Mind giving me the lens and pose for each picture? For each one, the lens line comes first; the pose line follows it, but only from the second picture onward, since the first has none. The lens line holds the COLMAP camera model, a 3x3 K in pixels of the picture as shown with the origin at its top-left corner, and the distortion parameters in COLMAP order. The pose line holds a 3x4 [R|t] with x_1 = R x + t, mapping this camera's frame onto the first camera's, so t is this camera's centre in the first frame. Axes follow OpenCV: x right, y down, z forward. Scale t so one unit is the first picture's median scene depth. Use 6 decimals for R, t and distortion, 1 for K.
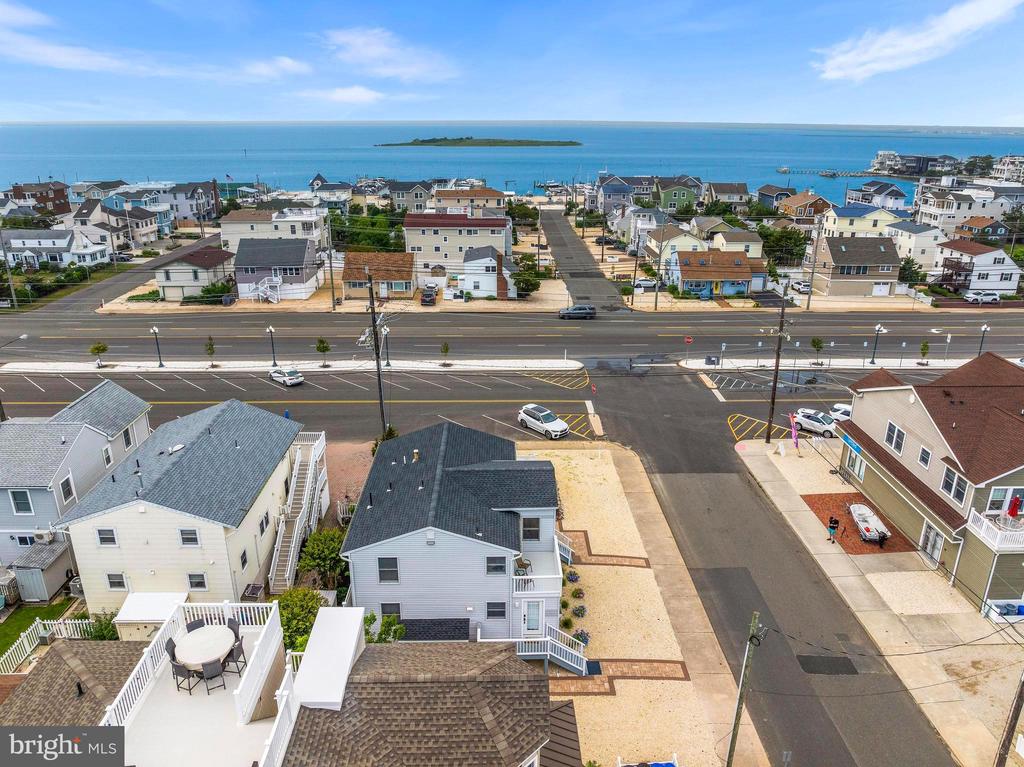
lens RADIAL K [[725.4, 0, 512.0], [0, 725.4, 383.5], [0, 0, 1]] dist [-0.031385, -0.000392]
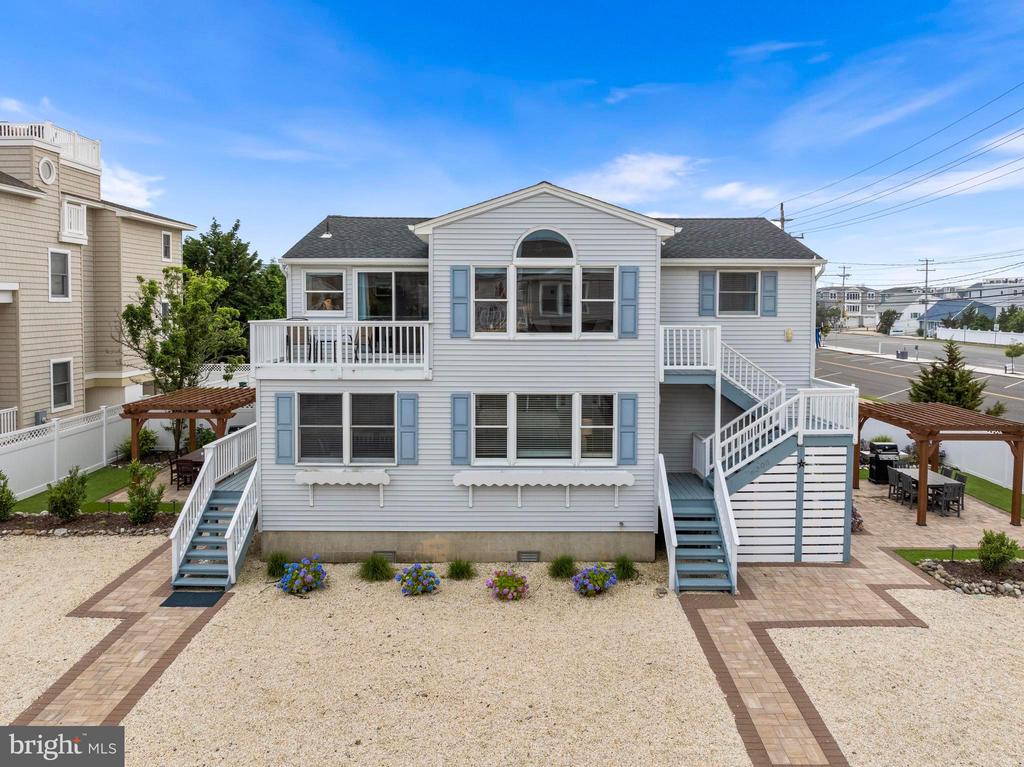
lens RADIAL K [[745.3, 0, 522.8], [0, 745.3, 329.3], [0, 0, 1]] dist [-0.037250, -0.000812]
pose [[-0.018466, 0.028391, -0.999426, 0.407769], [-0.344094, 0.938354, 0.033014, 0.164983], [0.938753, 0.344507, -0.007559, 0.943874]]
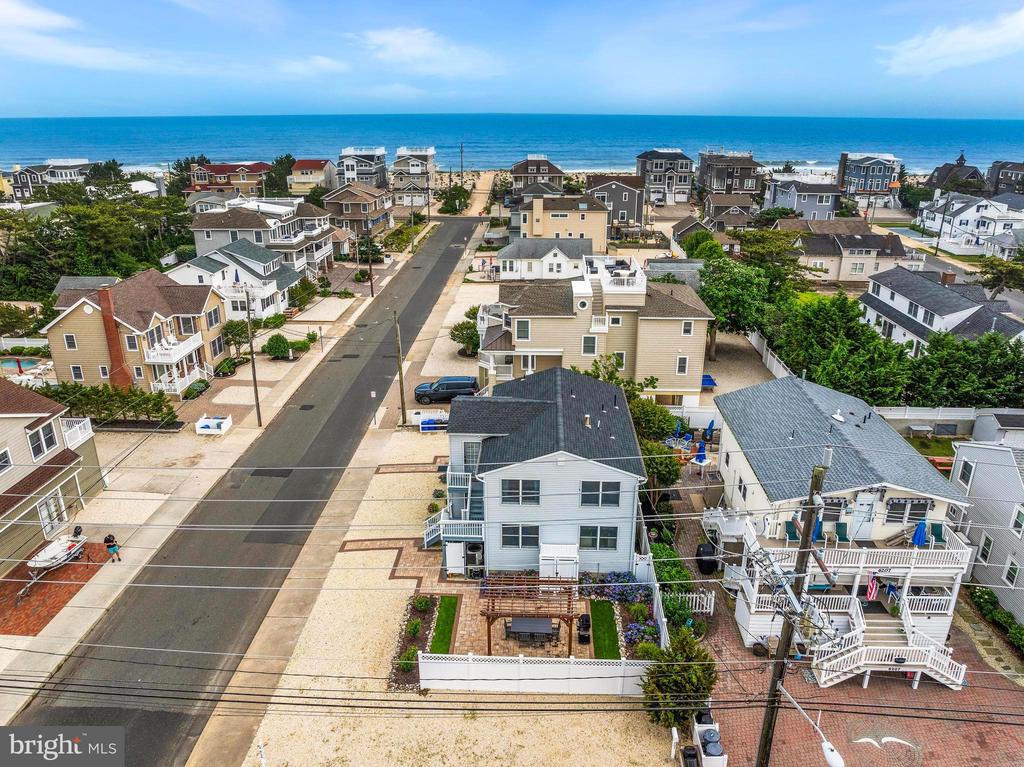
lens RADIAL K [[725.4, 0, 512.0], [0, 725.4, 383.5], [0, 0, 1]] dist [-0.031385, -0.000392]
pose [[-0.997764, -0.029523, 0.059969, -0.086172], [0.016809, 0.757525, 0.652589, -0.551485], [-0.064694, 0.652138, -0.755335, 1.653678]]
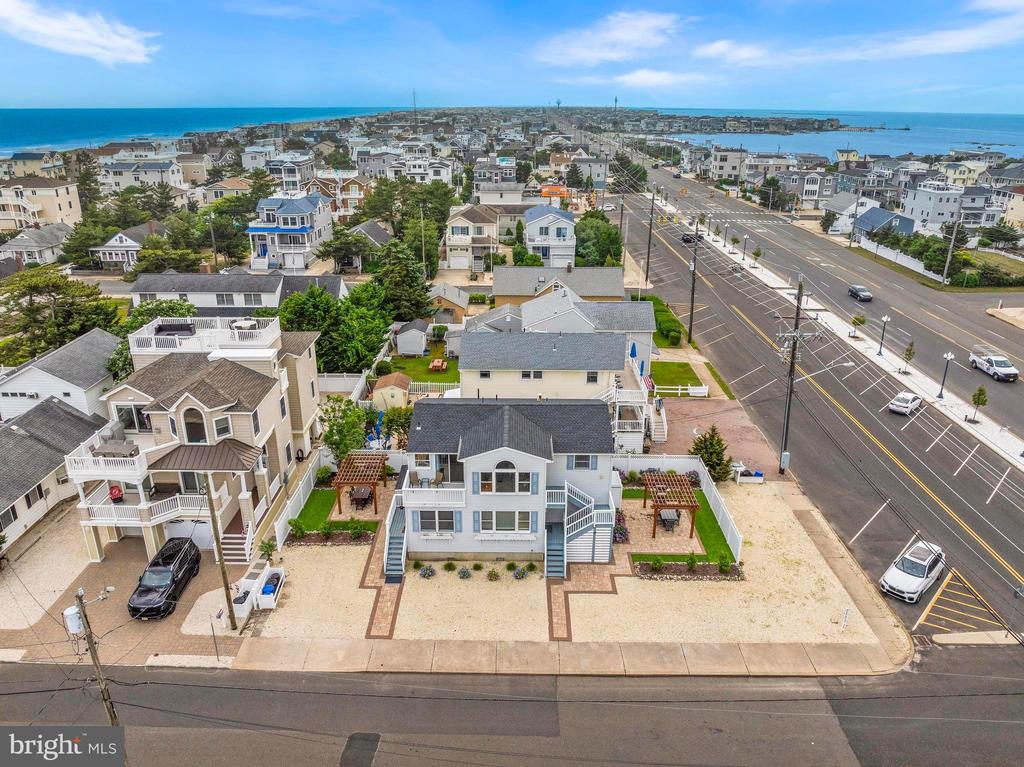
lens RADIAL K [[725.4, 0, 512.0], [0, 725.4, 383.5], [0, 0, 1]] dist [-0.031385, -0.000392]
pose [[-0.026937, 0.358110, -0.933291, 0.921676], [-0.346558, 0.872382, 0.344741, -0.299537], [0.937642, 0.332725, 0.100606, 0.810838]]
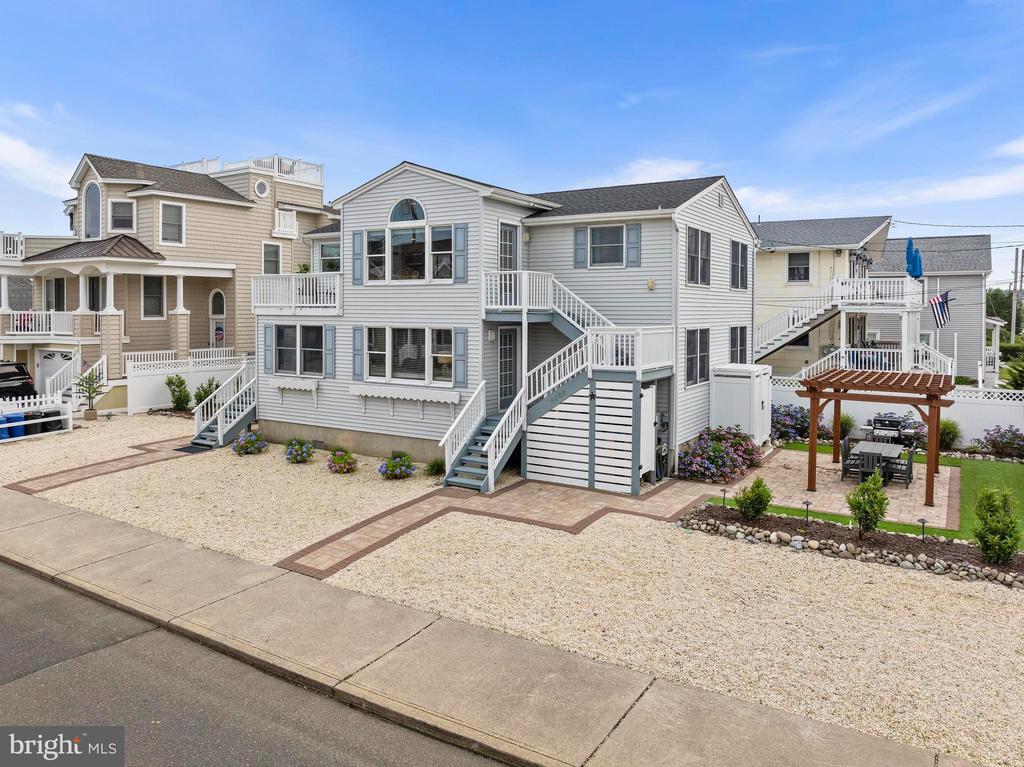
lens RADIAL K [[743.7, 0, 513.1], [0, 743.7, 328.3], [0, 0, 1]] dist [-0.028200, 0.001493]
pose [[-0.542148, 0.013773, -0.840170, 0.398212], [-0.294448, 0.933355, 0.205303, 0.090375], [0.787005, 0.358691, -0.501961, 1.240887]]
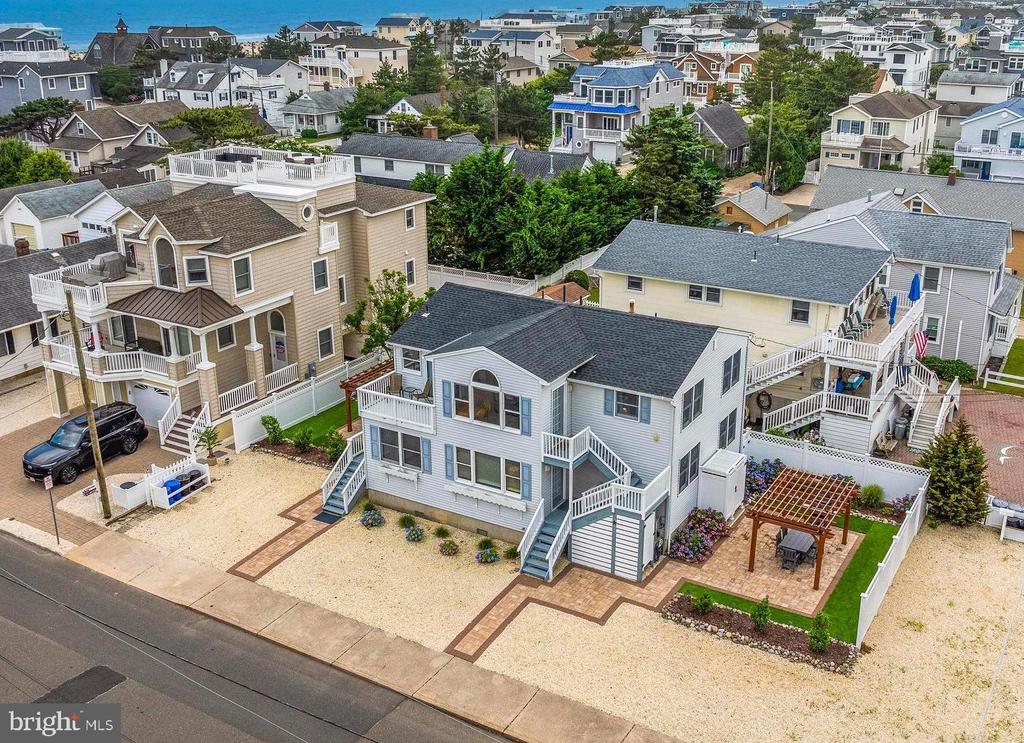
lens RADIAL K [[1056.7, 0, 548.6], [0, 1056.7, 374.0], [0, 0, 1]] dist [-0.019170, -0.026265]
pose [[-0.514823, 0.290453, -0.806594, 0.747713], [-0.299007, 0.820942, 0.486466, -0.320092], [0.803463, 0.491621, -0.335792, 1.280425]]
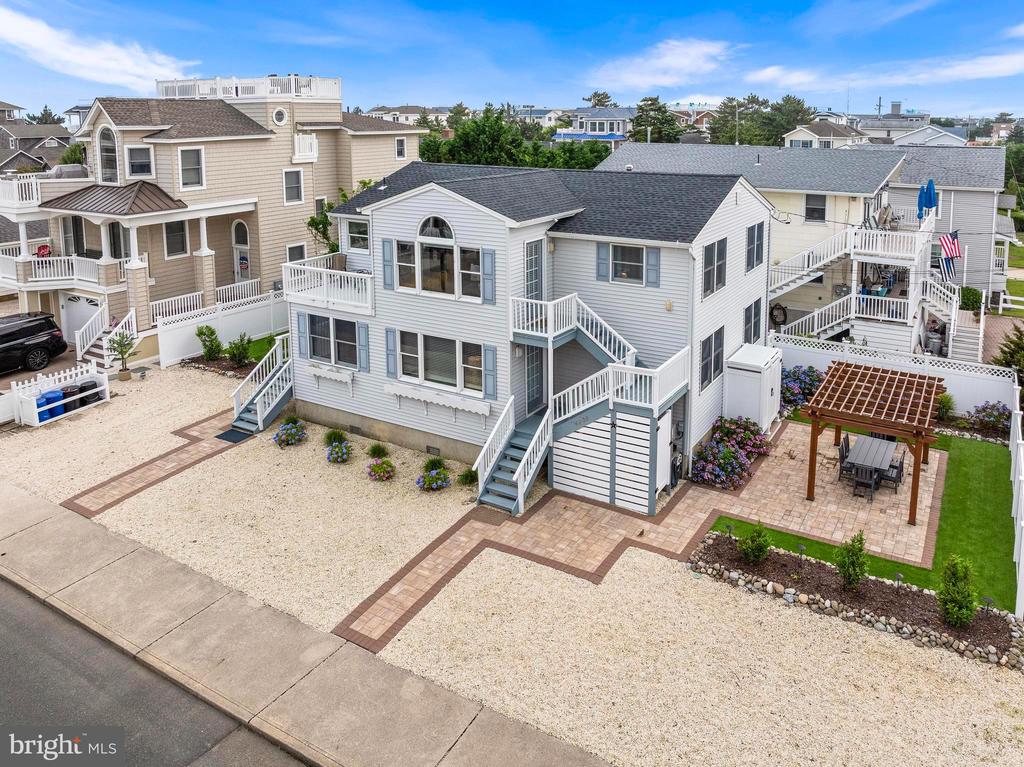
lens RADIAL K [[766.5, 0, 567.7], [0, 766.5, 225.2], [0, 0, 1]] dist [-0.021077, -0.003650]
pose [[-0.506166, 0.114747, -0.854769, 0.421771], [-0.299079, 0.906252, 0.298763, -0.034564], [0.808918, 0.406867, -0.424395, 1.208527]]
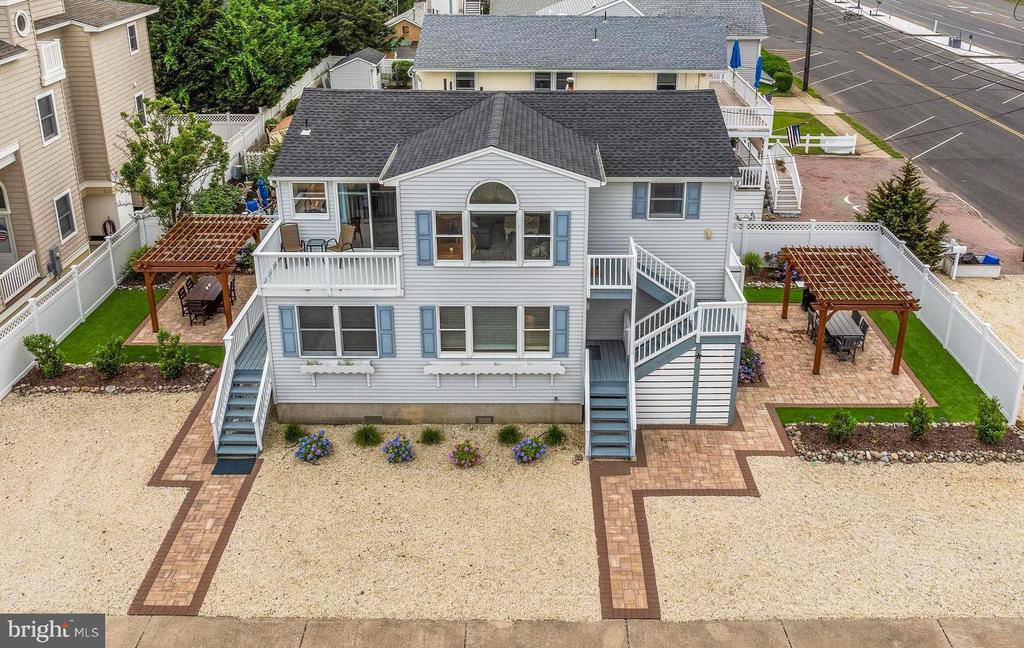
lens RADIAL K [[908.5, 0, 541.1], [0, 908.5, 201.7], [0, 0, 1]] dist [-0.041339, -0.005649]
pose [[-0.012907, 0.324037, -0.945956, 0.545331], [-0.346969, 0.885803, 0.308165, -0.030525], [0.937788, 0.332195, 0.100998, 0.912130]]
